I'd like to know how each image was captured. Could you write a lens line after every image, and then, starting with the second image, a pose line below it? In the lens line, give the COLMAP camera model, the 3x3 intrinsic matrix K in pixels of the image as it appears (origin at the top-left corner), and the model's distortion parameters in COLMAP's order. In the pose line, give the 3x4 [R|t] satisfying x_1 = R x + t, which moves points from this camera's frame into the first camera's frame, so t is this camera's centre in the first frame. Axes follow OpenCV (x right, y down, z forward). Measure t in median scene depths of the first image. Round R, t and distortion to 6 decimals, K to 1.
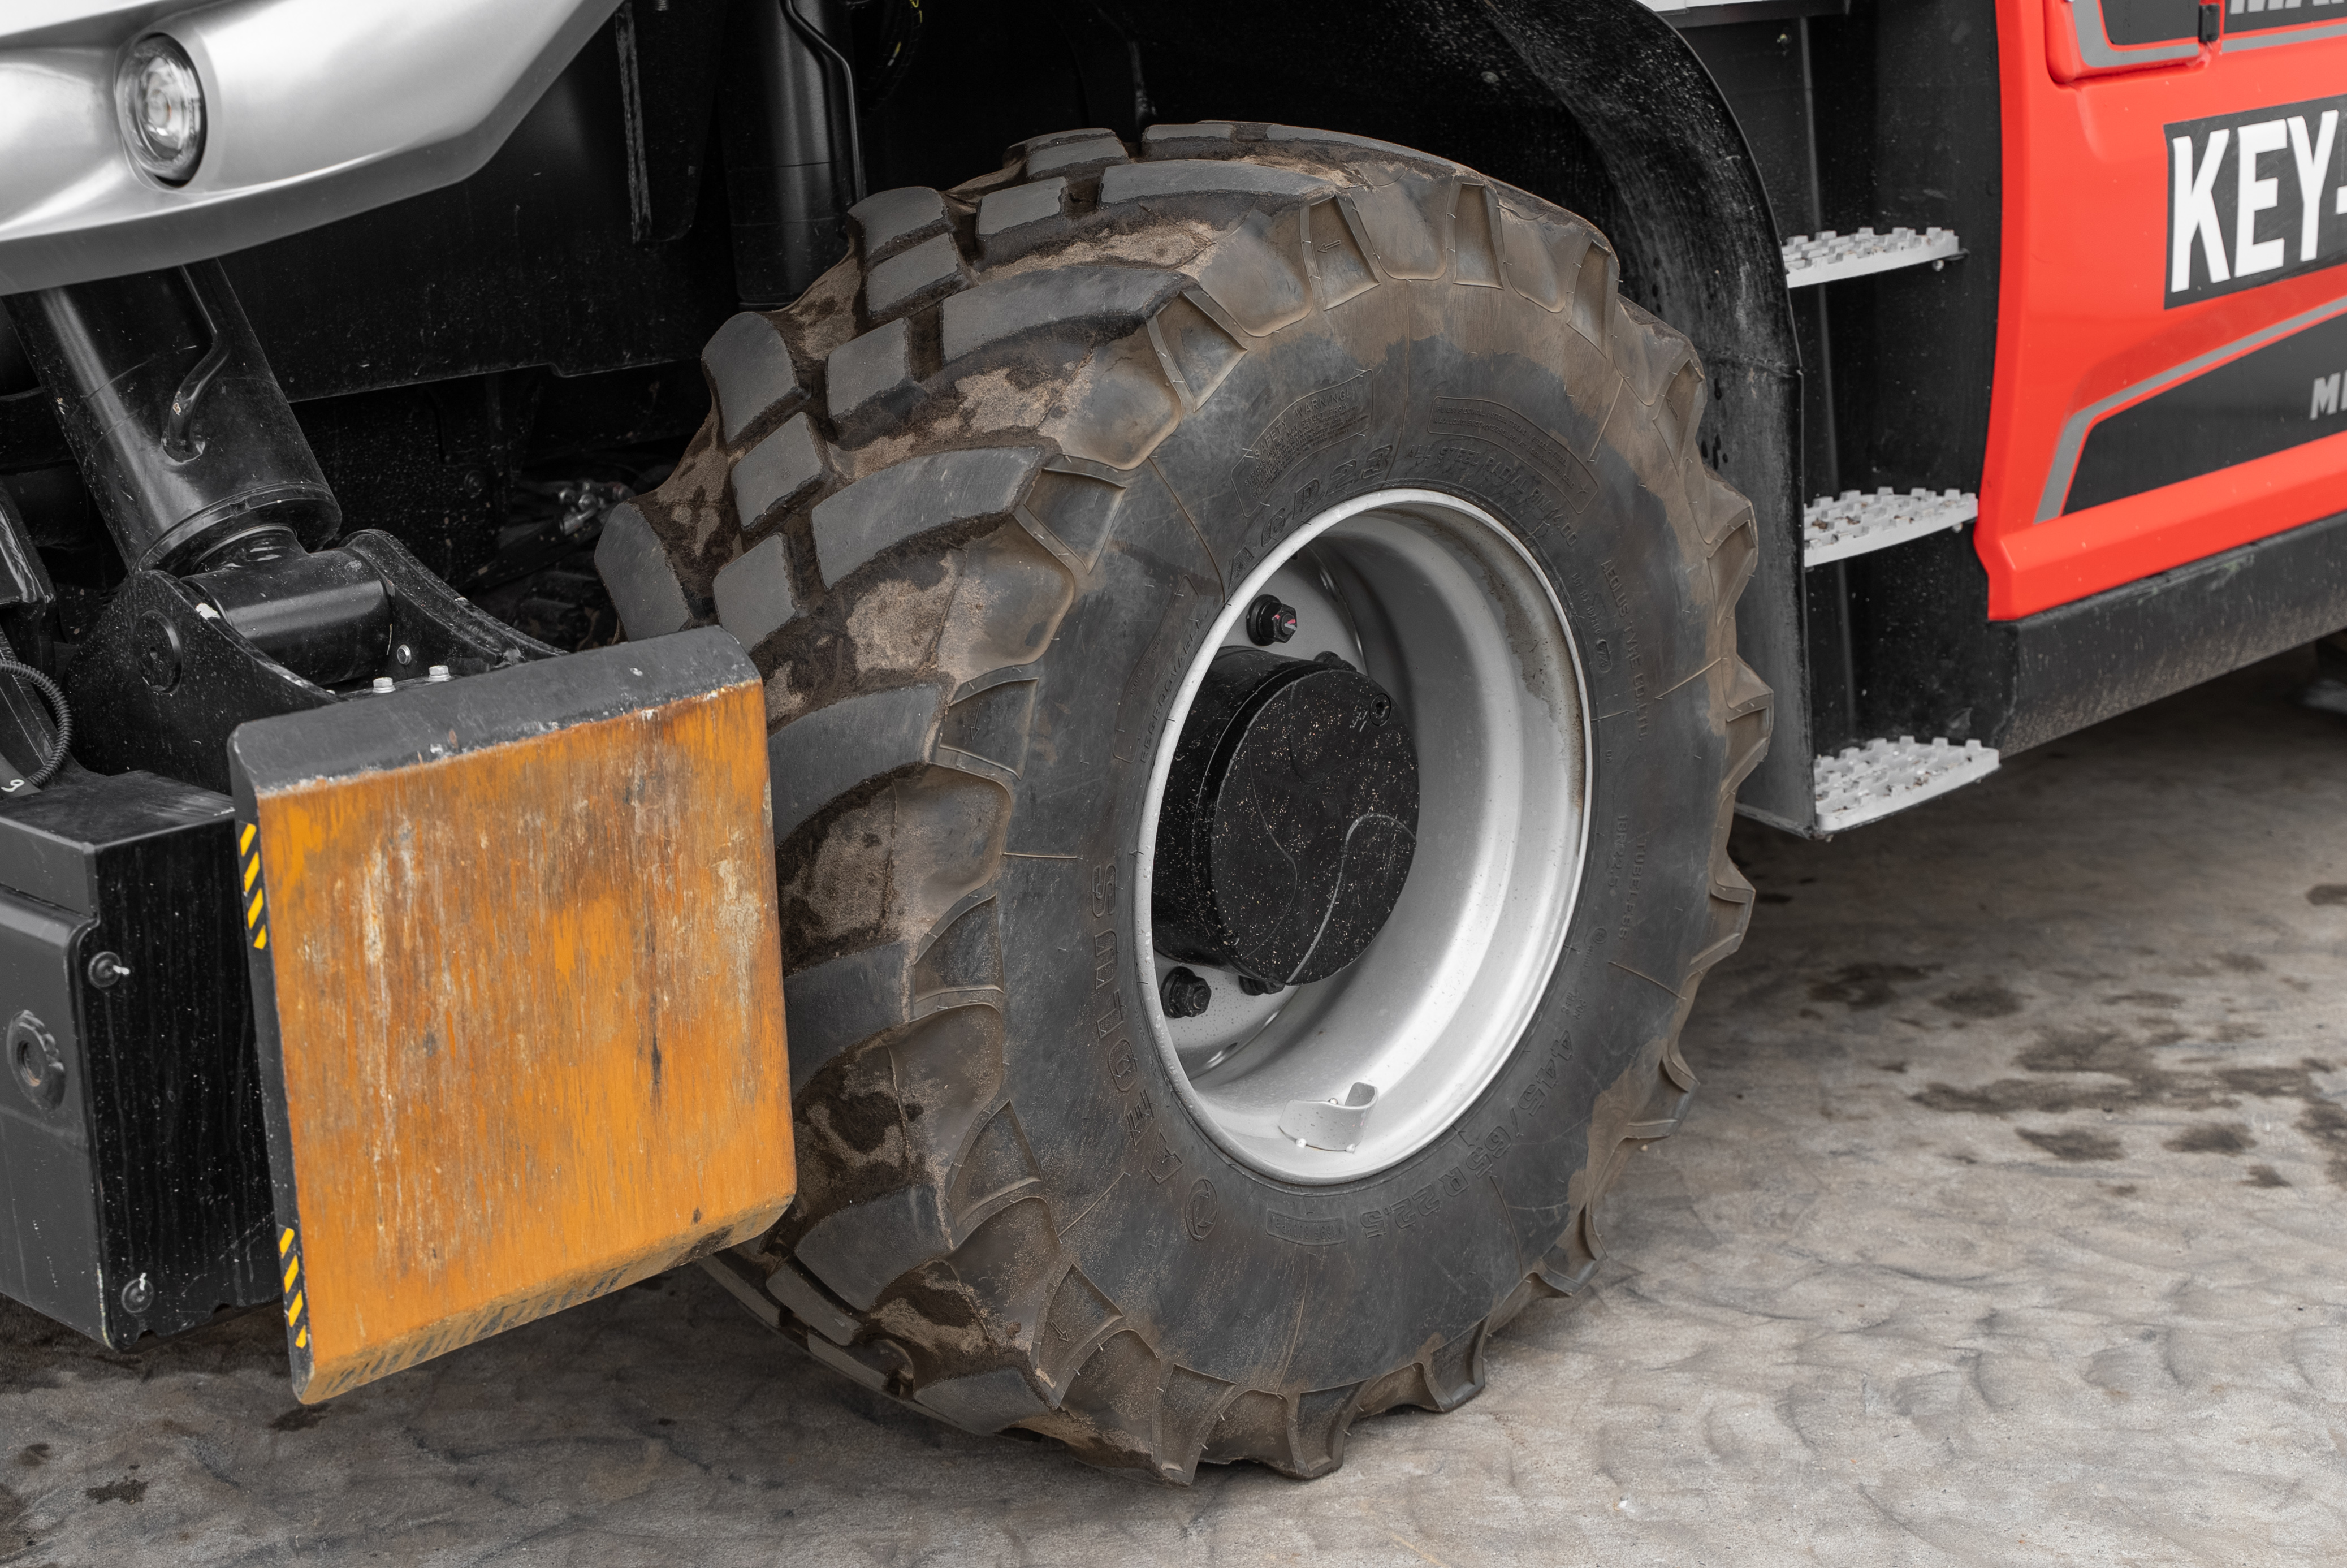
lens RADIAL K [[3520.2, 0, 1174.8], [0, 3520.2, 715.0], [0, 0, 1]] dist [-0.007306, -0.011080]
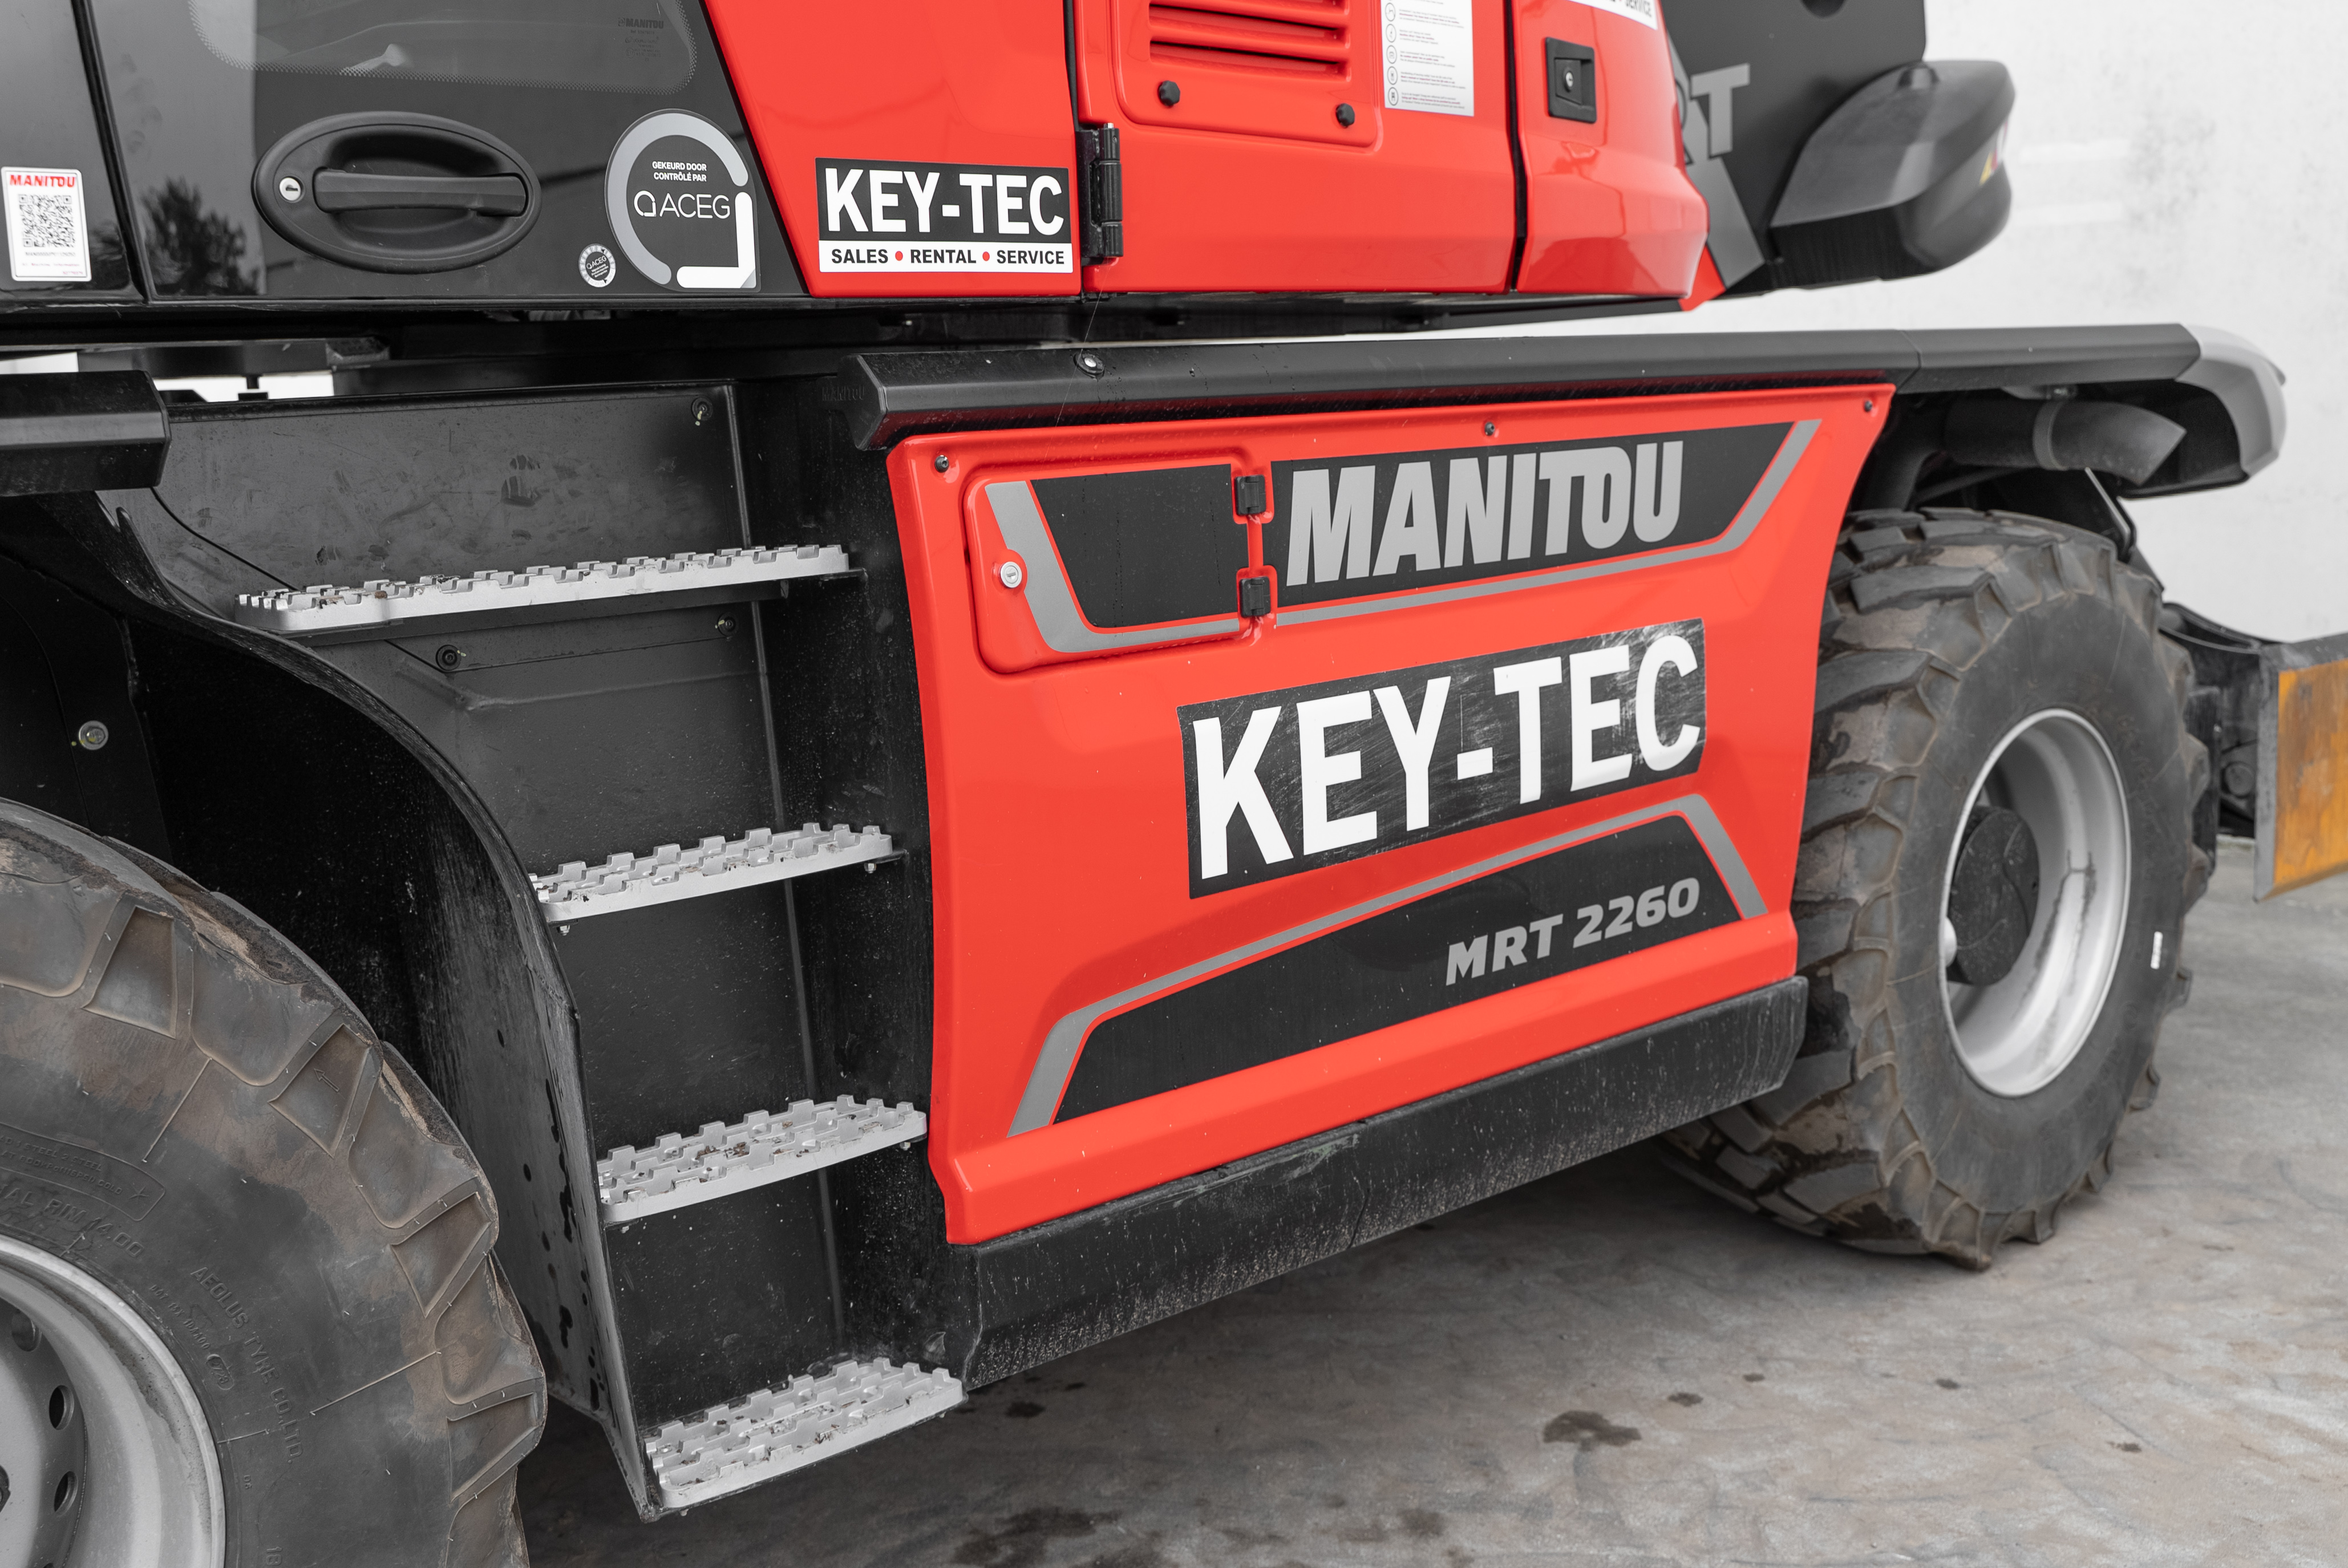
lens RADIAL K [[2426.2, 0, 1171.1], [0, 2426.2, 755.9], [0, 0, 1]] dist [-0.002116, 0.003144]
pose [[0.995779, 0.009838, -0.091260, 0.337845], [-0.016736, 0.997033, -0.075139, -0.105165], [0.090250, 0.076349, 0.992988, 0.350699]]
